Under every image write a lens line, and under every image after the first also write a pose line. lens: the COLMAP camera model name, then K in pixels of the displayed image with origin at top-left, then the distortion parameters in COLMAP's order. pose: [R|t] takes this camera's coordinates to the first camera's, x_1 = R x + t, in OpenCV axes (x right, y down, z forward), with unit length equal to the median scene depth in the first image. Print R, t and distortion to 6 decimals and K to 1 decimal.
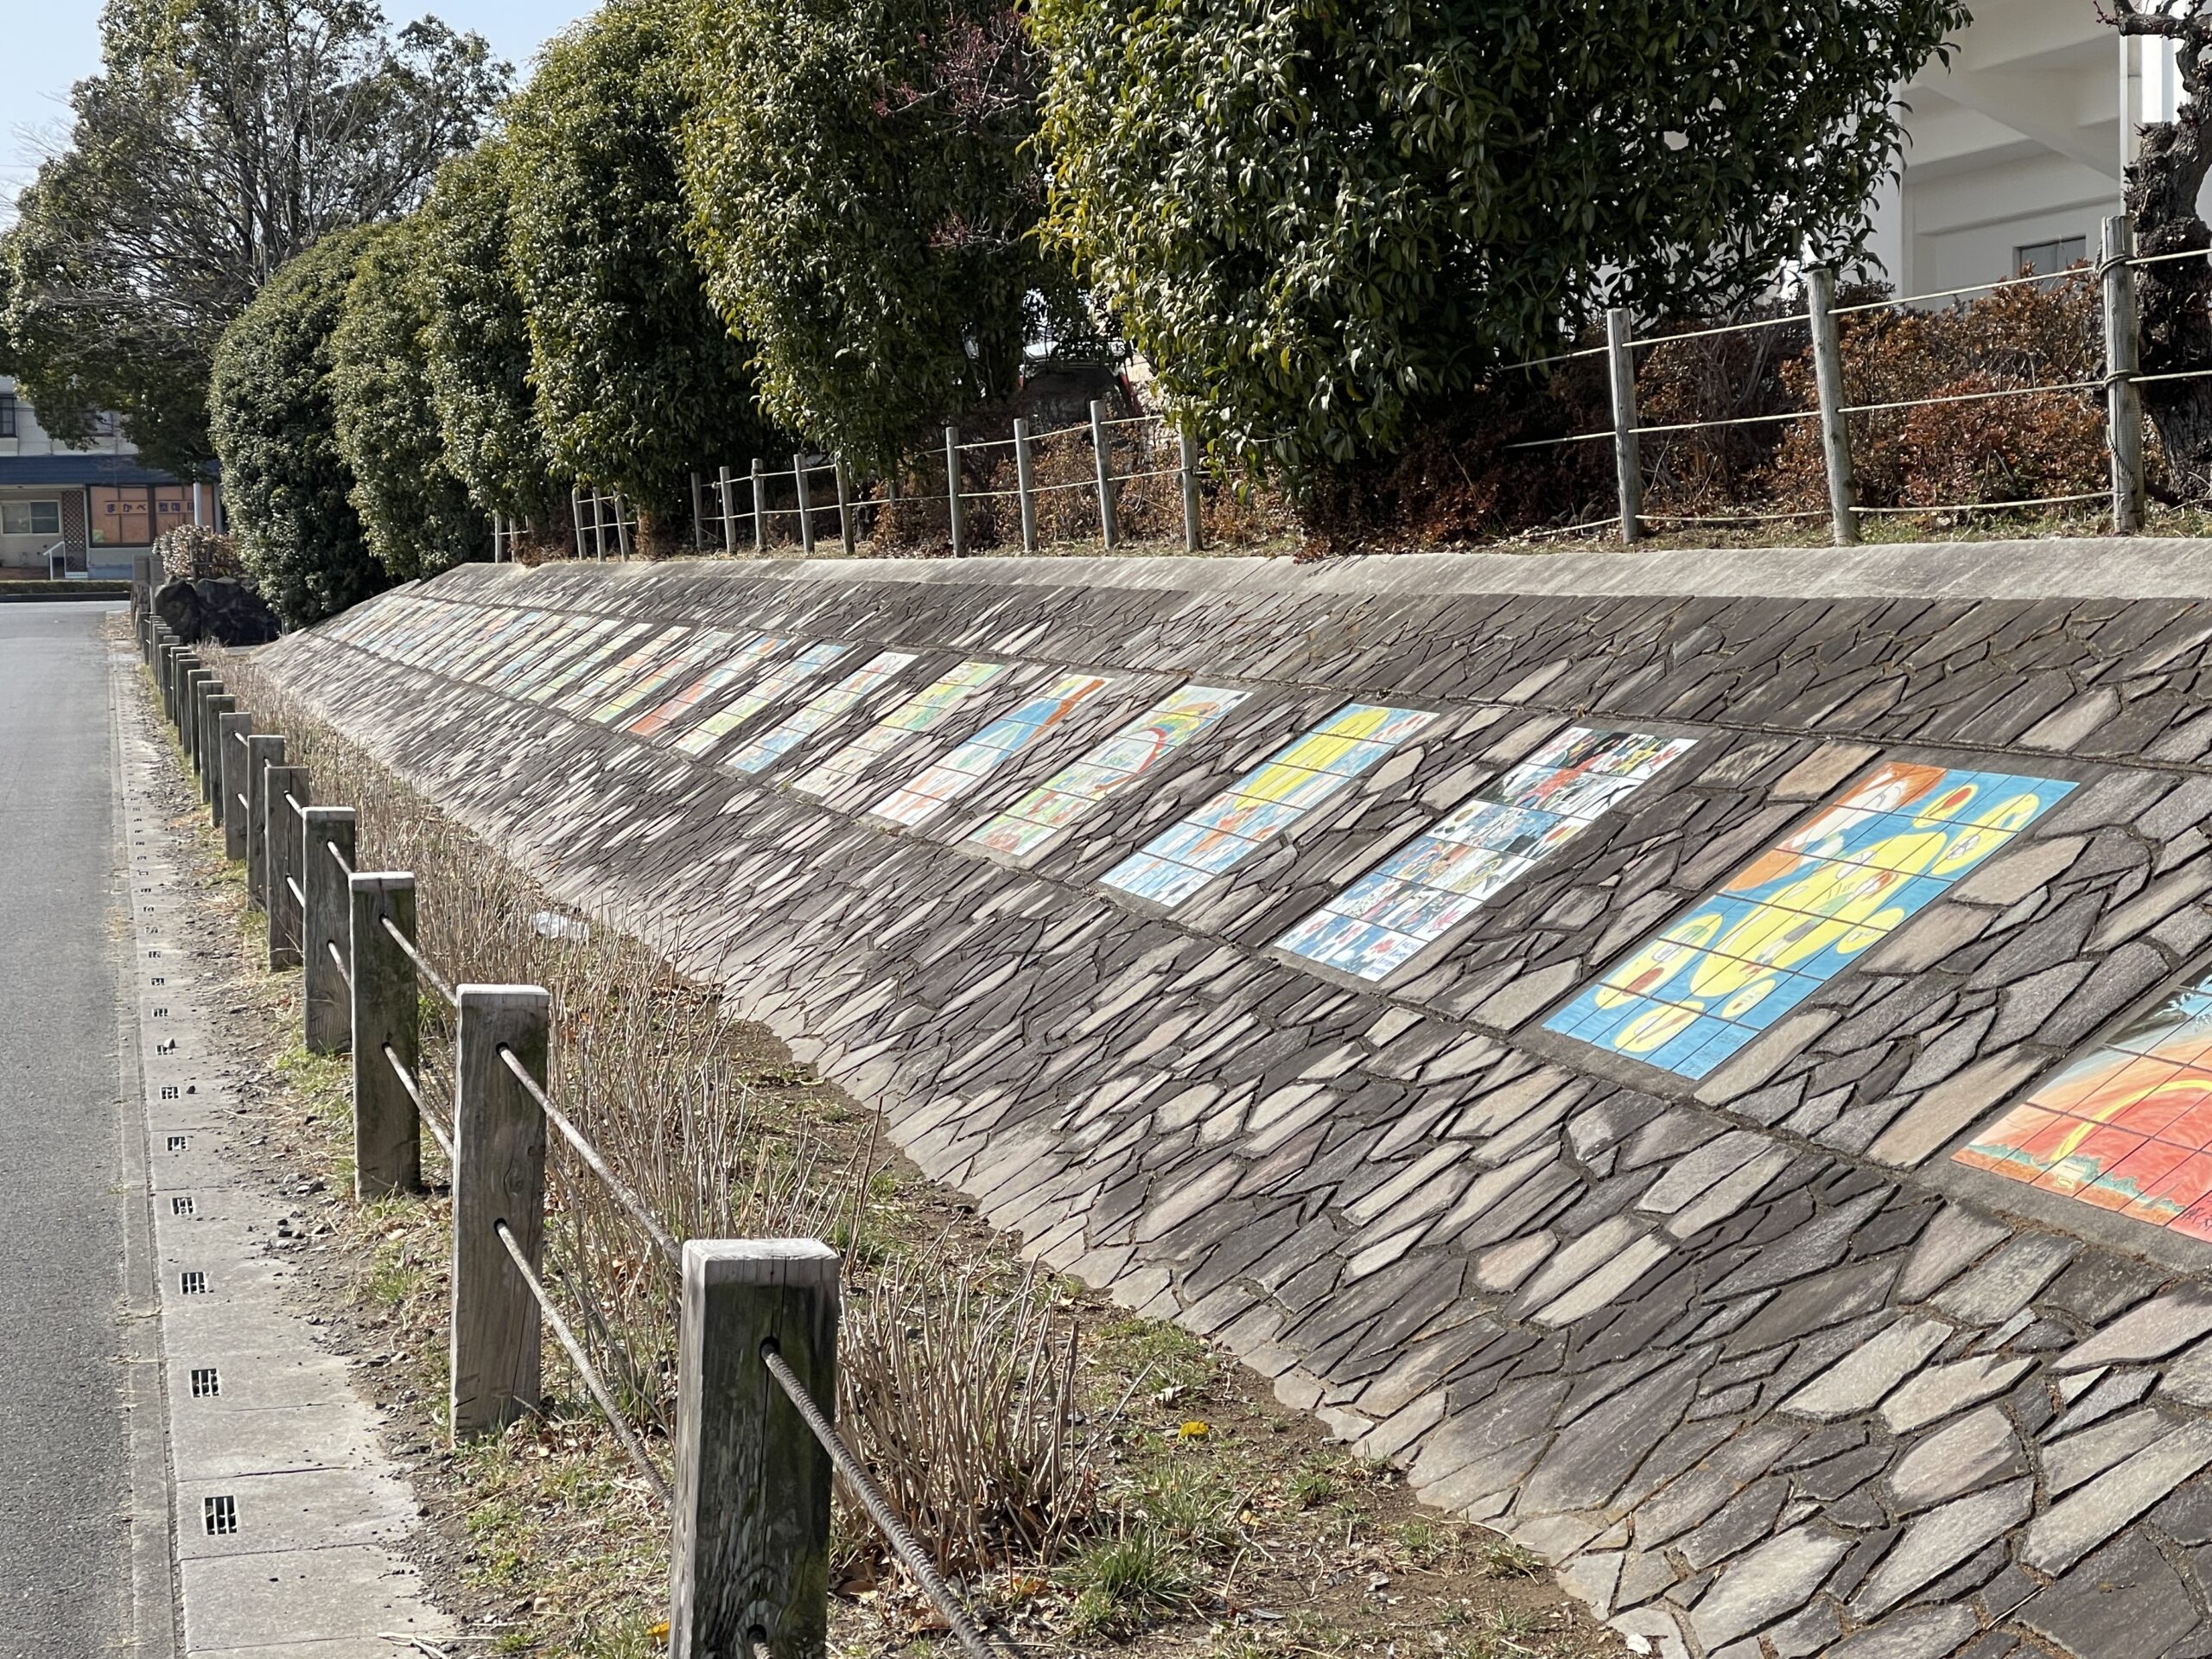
lens RADIAL K [[4576.6, 0, 1105.7], [0, 4576.6, 829.5], [0, 0, 1]] dist [0.110464, 0.000000]
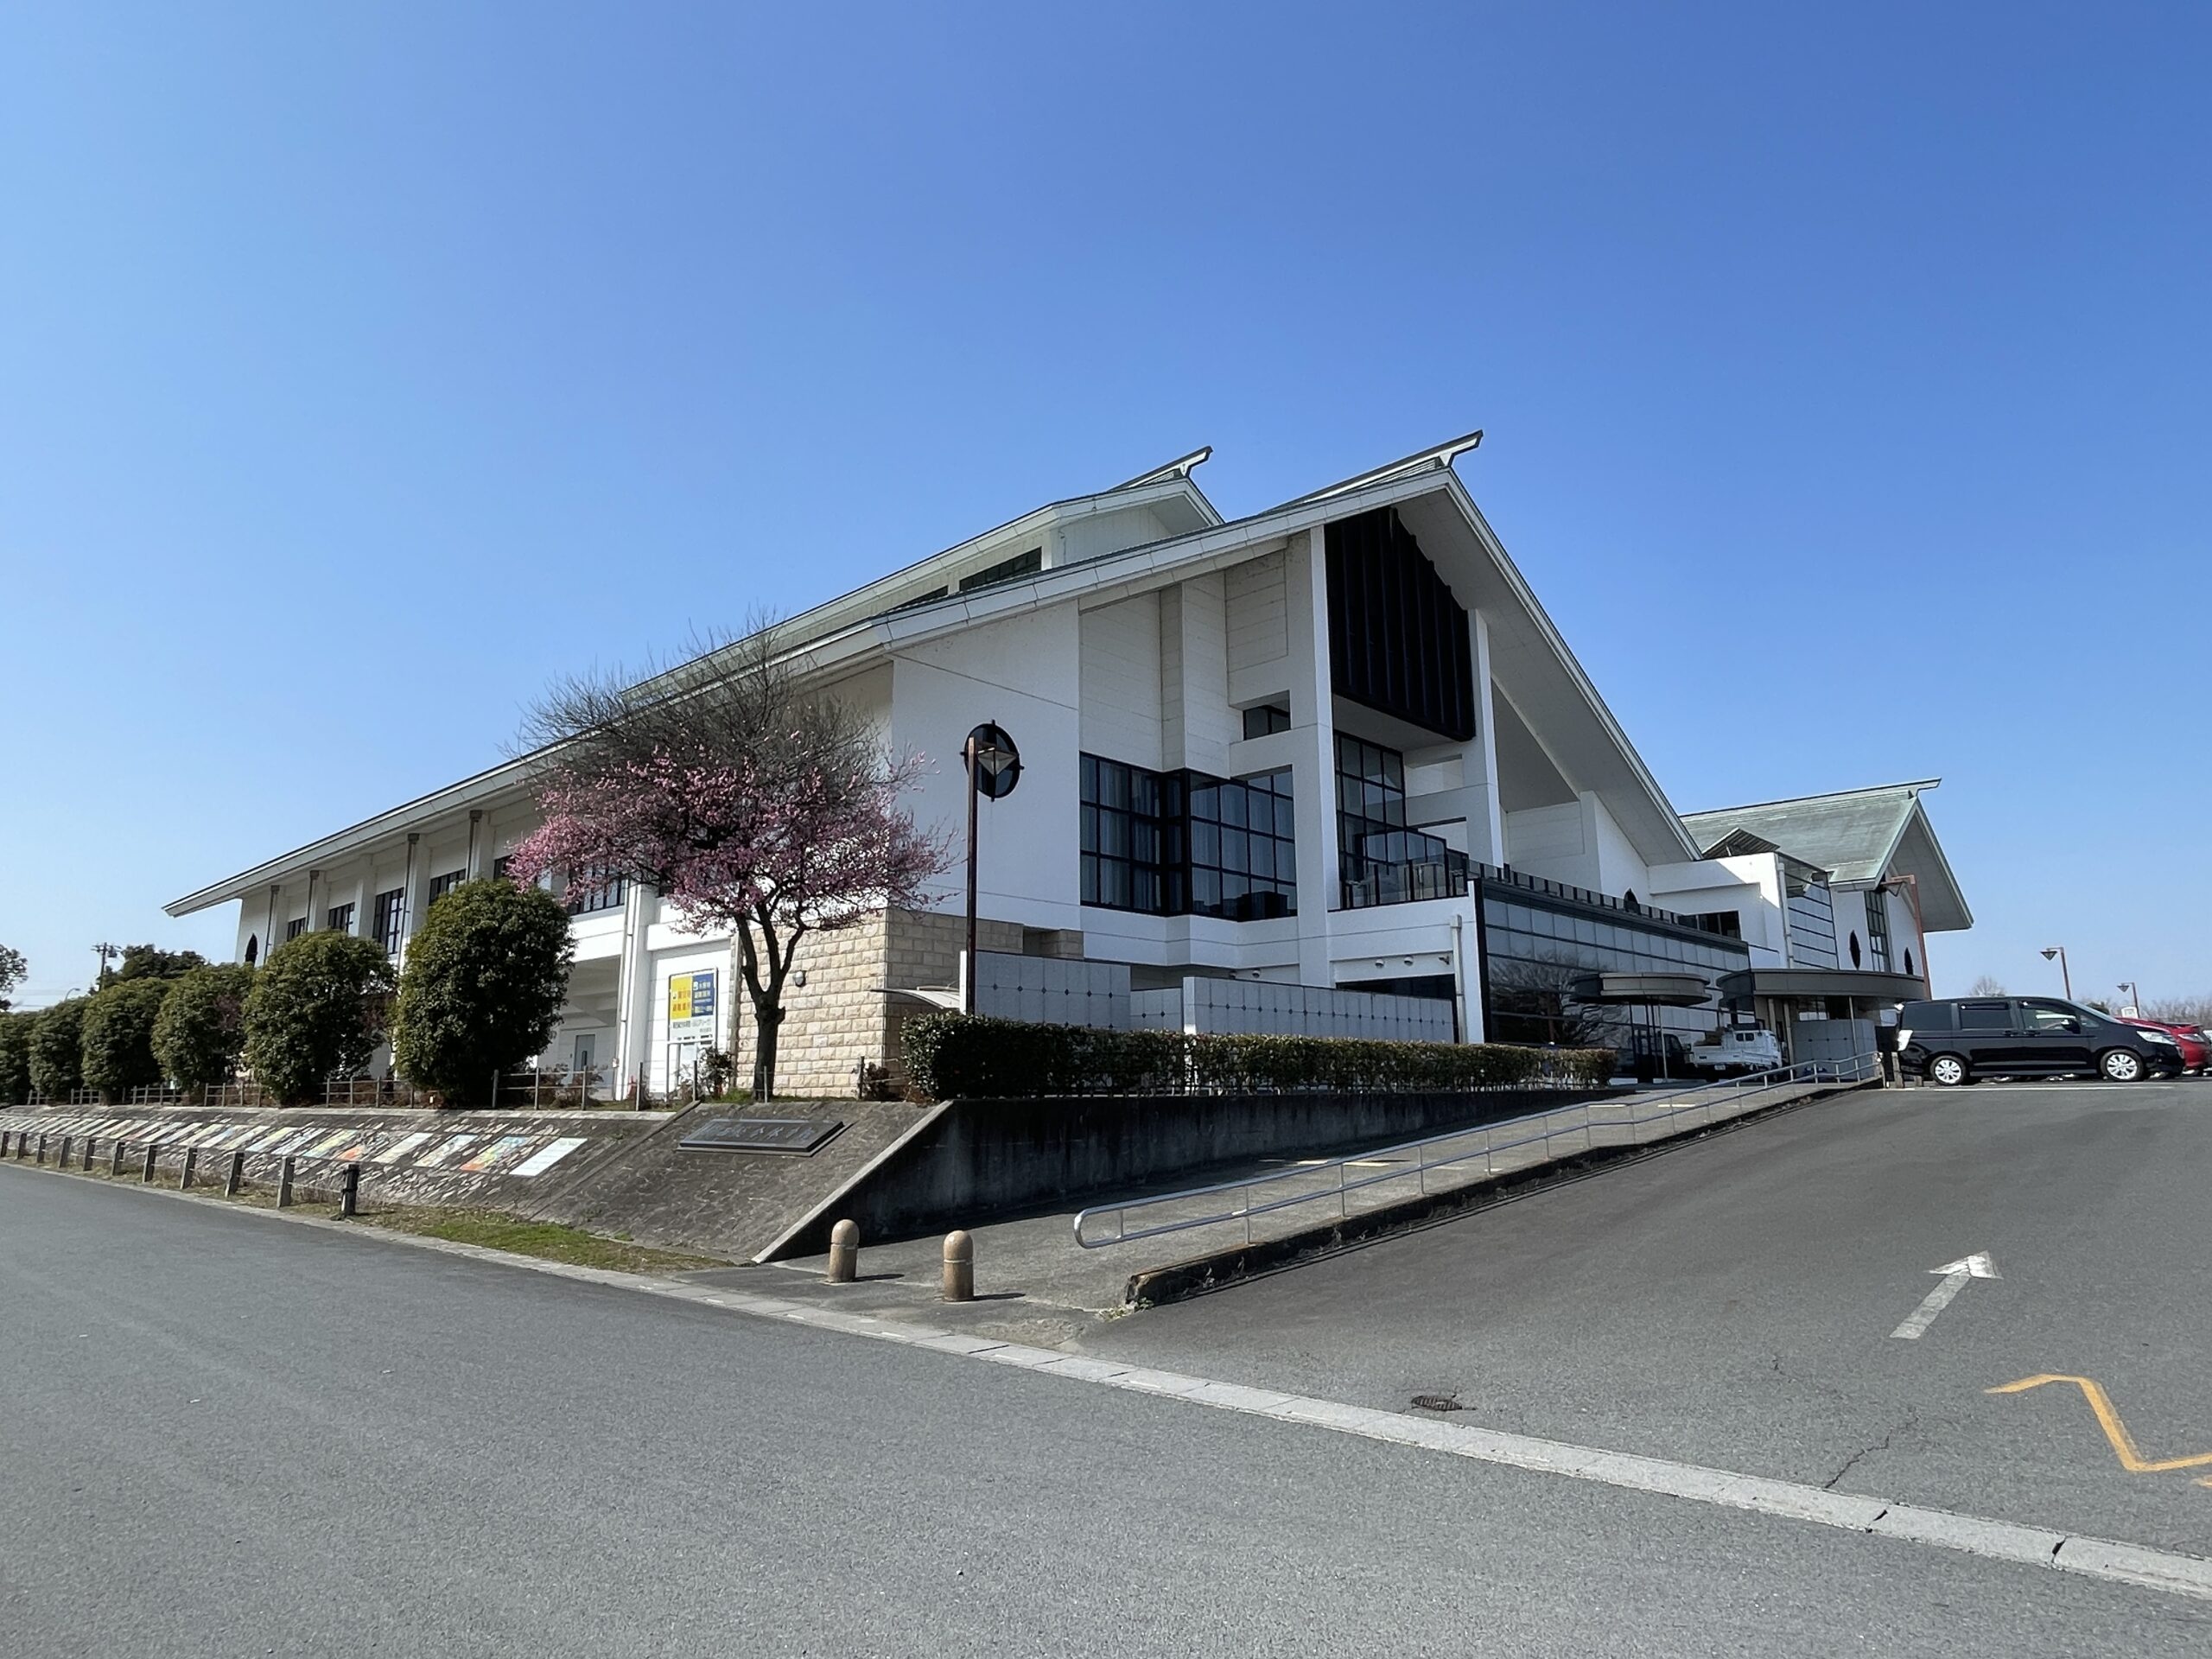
lens RADIAL K [[1284.8, 0, 1102.1], [0, 1284.8, 829.0], [0, 0, 1]] dist [-0.004390, 0.001444]
pose [[0.820646, 0.132351, 0.555899, -0.076966], [0.023348, 0.964230, -0.264037, 0.082030], [-0.570960, 0.229661, 0.788201, -1.467962]]
